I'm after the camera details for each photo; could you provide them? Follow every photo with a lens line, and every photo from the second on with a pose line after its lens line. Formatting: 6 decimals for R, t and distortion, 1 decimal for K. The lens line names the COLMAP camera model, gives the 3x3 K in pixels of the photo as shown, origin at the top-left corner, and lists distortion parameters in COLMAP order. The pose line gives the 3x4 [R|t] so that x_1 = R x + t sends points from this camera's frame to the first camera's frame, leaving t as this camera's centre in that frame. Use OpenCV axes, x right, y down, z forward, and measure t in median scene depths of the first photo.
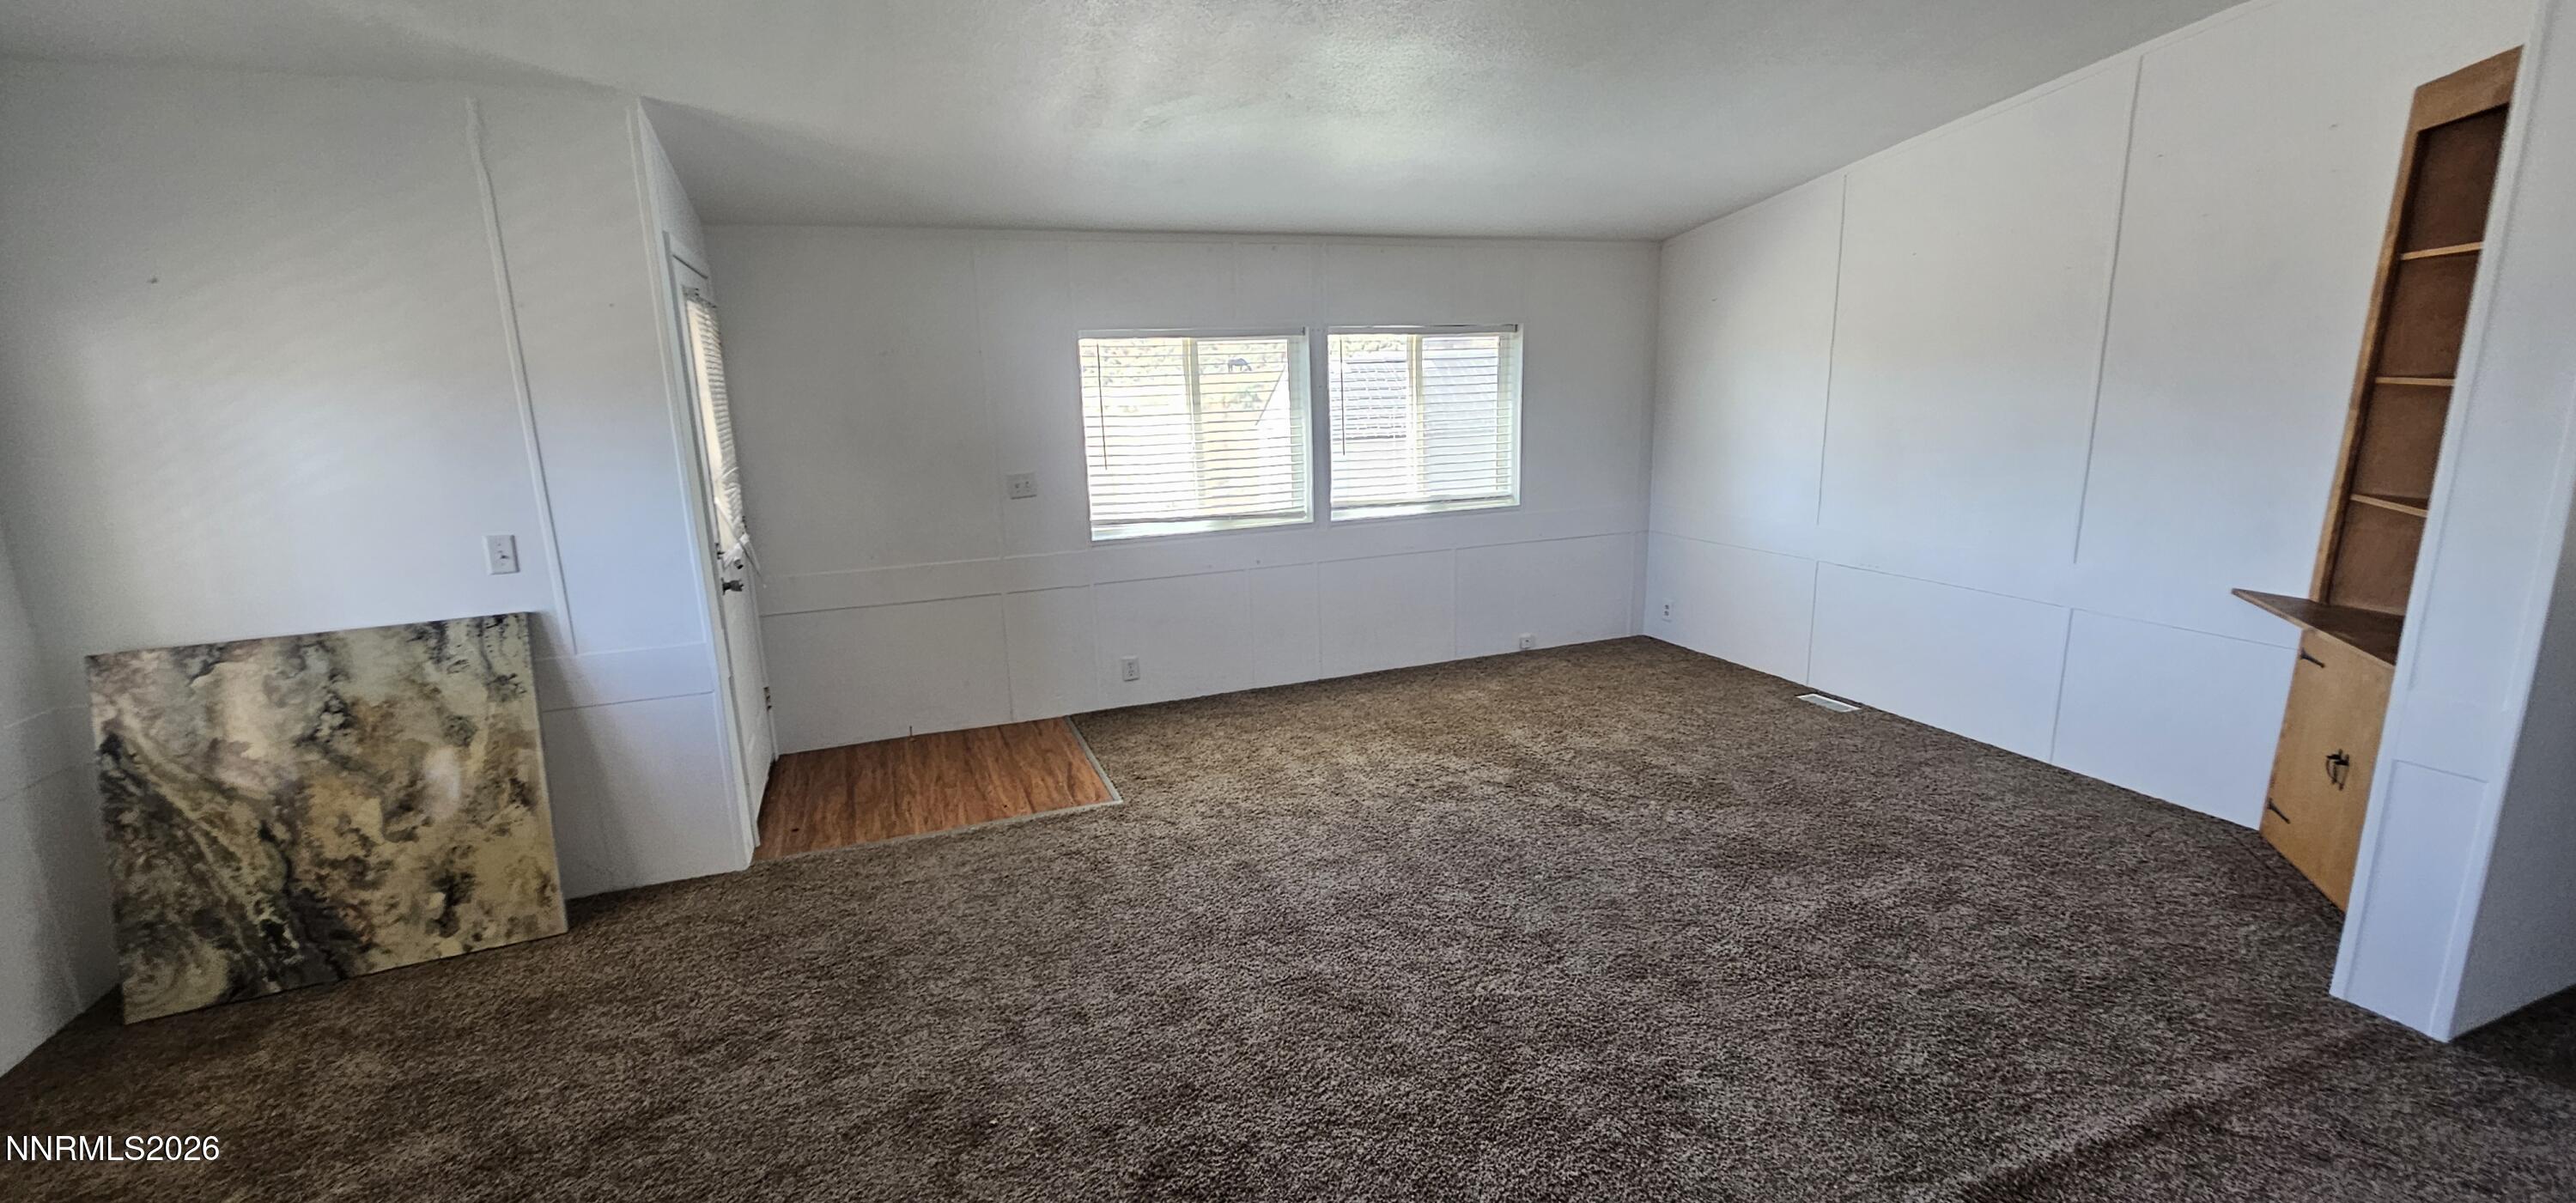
lens RADIAL K [[1046.3, 0, 1283.8], [0, 1046.3, 616.0], [0, 0, 1]] dist [-0.001552, 0.000374]
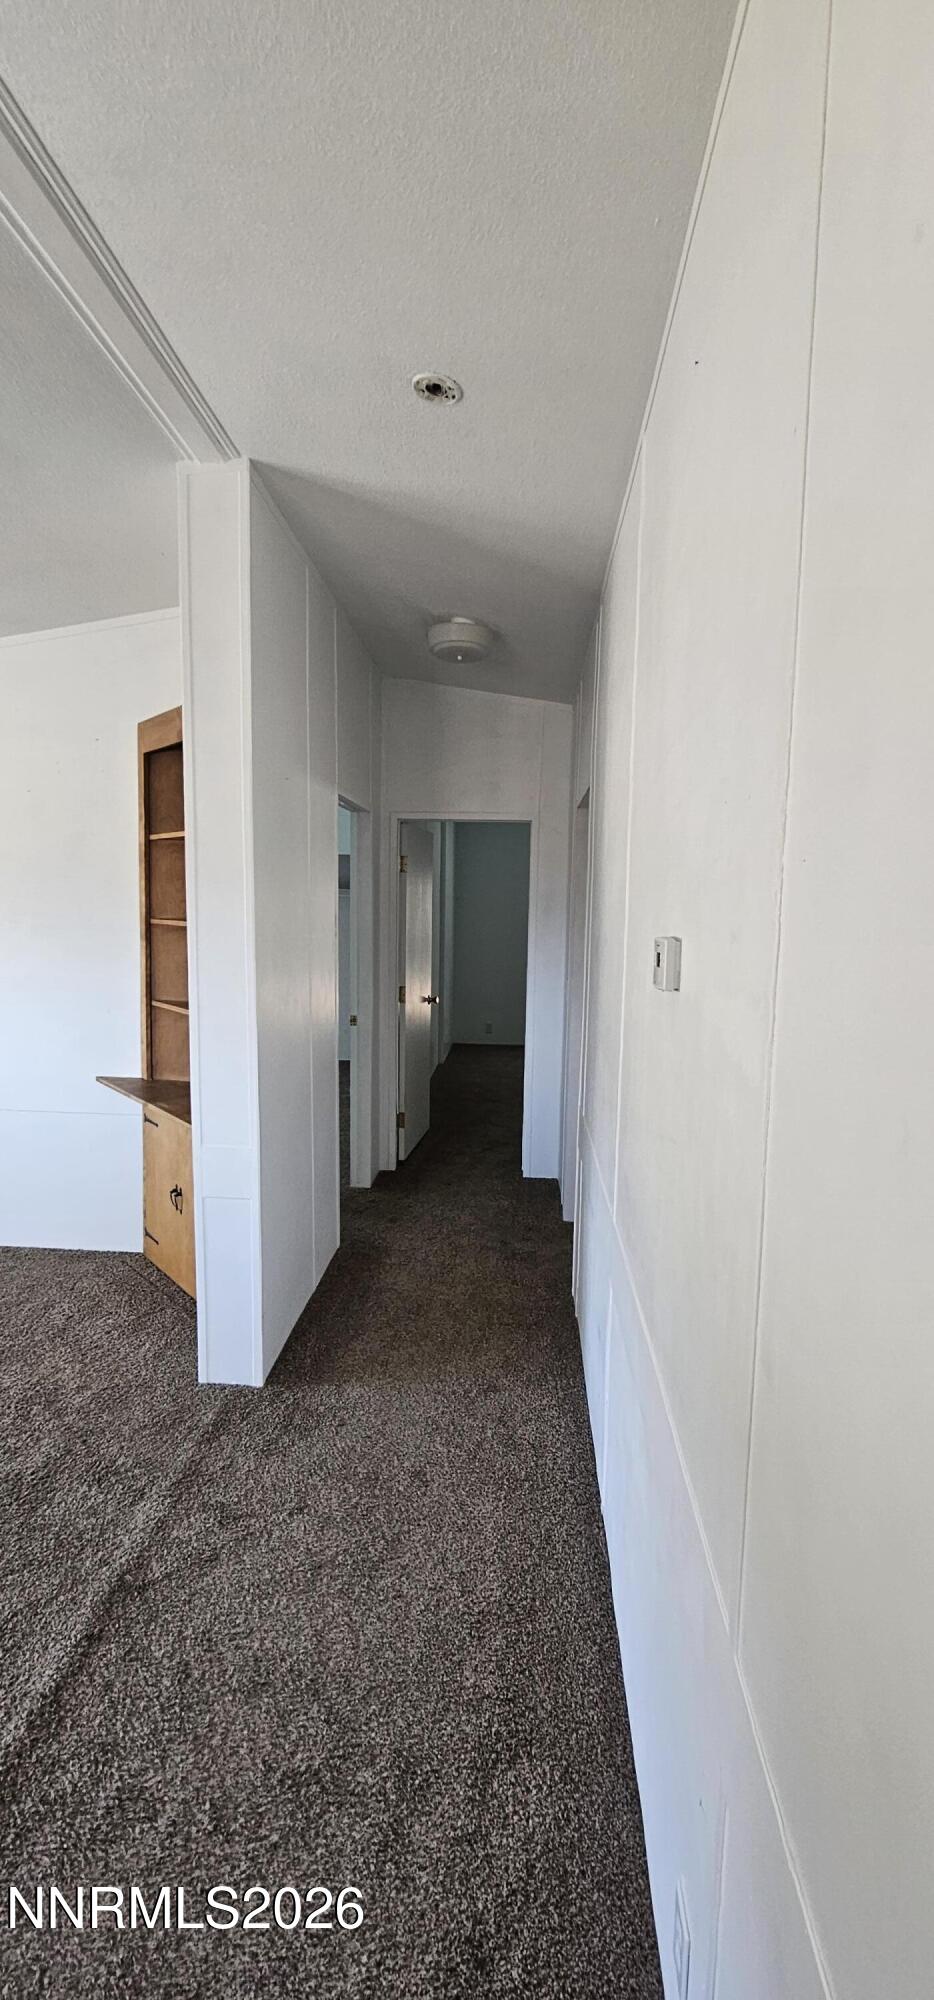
lens RADIAL K [[812.3, 0, 474.7], [0, 812.3, 1002.3], [0, 0, 1]] dist [-0.001552, 0.000374]
pose [[0.405294, -0.067226, 0.911711, 0.221733], [0.170840, 0.985293, -0.003293, -0.039874], [-0.898081, 0.157091, 0.410819, 0.177581]]
